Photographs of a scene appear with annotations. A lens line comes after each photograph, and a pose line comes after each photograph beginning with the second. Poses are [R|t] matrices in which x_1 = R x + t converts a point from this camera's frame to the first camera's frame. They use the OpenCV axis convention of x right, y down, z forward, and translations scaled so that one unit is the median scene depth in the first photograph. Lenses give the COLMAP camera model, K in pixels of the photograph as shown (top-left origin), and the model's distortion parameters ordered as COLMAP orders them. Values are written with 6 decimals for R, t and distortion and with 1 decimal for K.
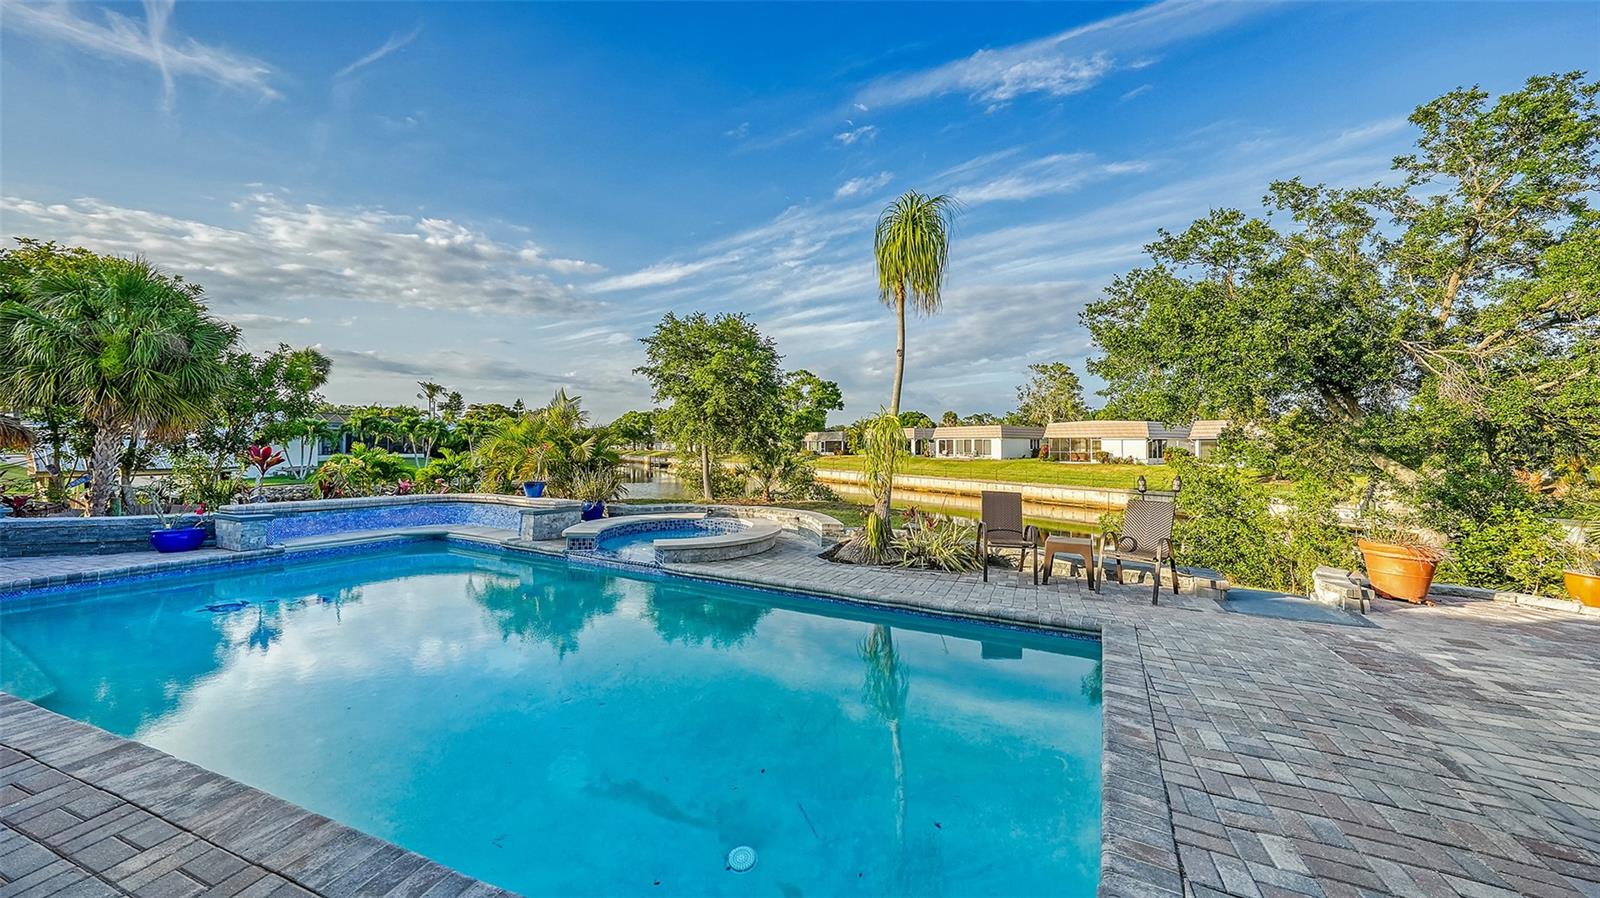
lens RADIAL K [[564.1, 0, 807.8], [0, 564.1, 439.4], [0, 0, 1]] dist [-0.017626, 0.000085]
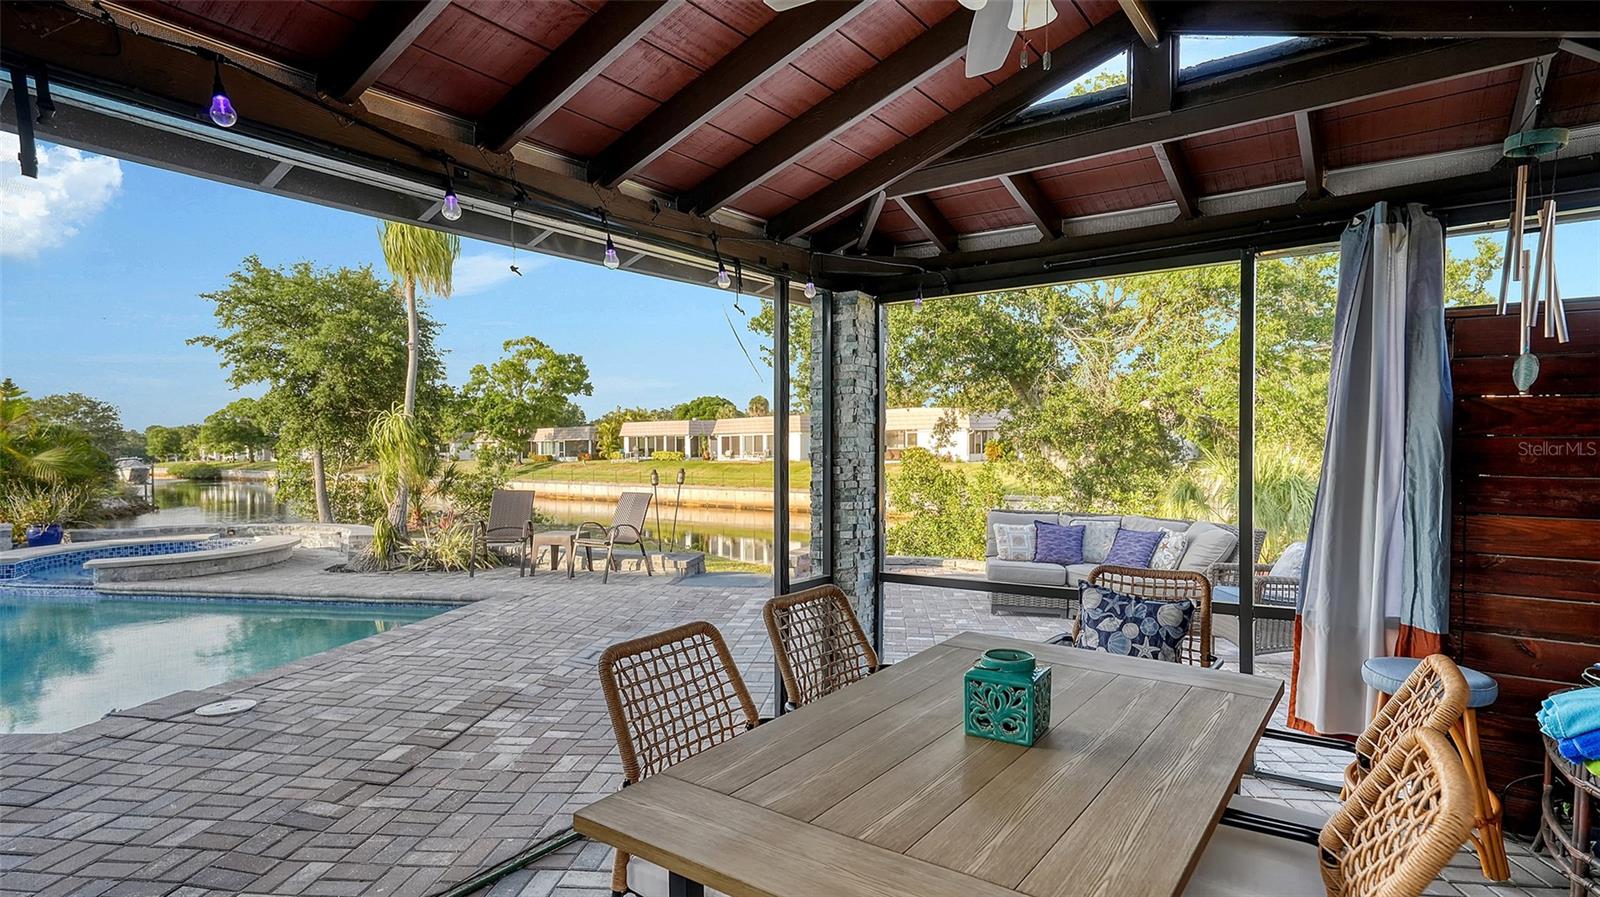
lens RADIAL K [[806.4, 0, 800.0], [0, 806.4, 448.5], [0, 0, 1]] dist [0.002549, -0.000124]
pose [[0.957234, -0.021670, 0.288504, 0.026535], [0.017276, 0.999693, 0.017771, 0.000140], [-0.288800, -0.012027, 0.957314, -0.032761]]
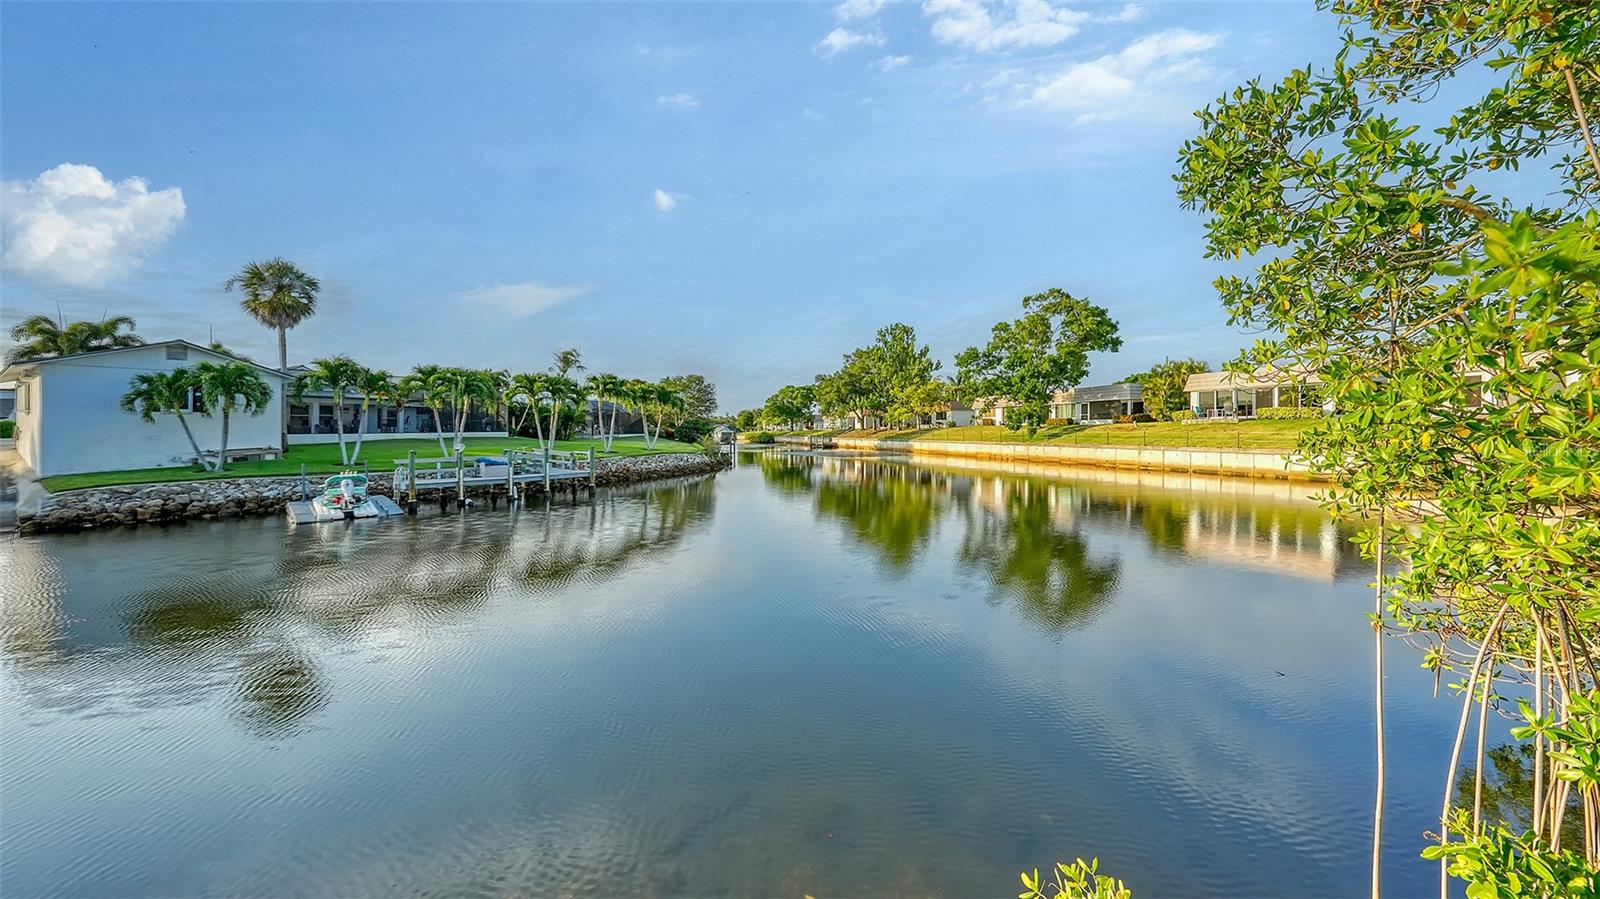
lens RADIAL K [[564.1, 0, 807.8], [0, 564.1, 439.9], [0, 0, 1]] dist [-0.017626, 0.000085]
pose [[0.964692, -0.020745, -0.262564, -0.133339], [0.029646, 0.999111, 0.029981, 0.021323], [0.261708, -0.036706, 0.964449, 0.395854]]
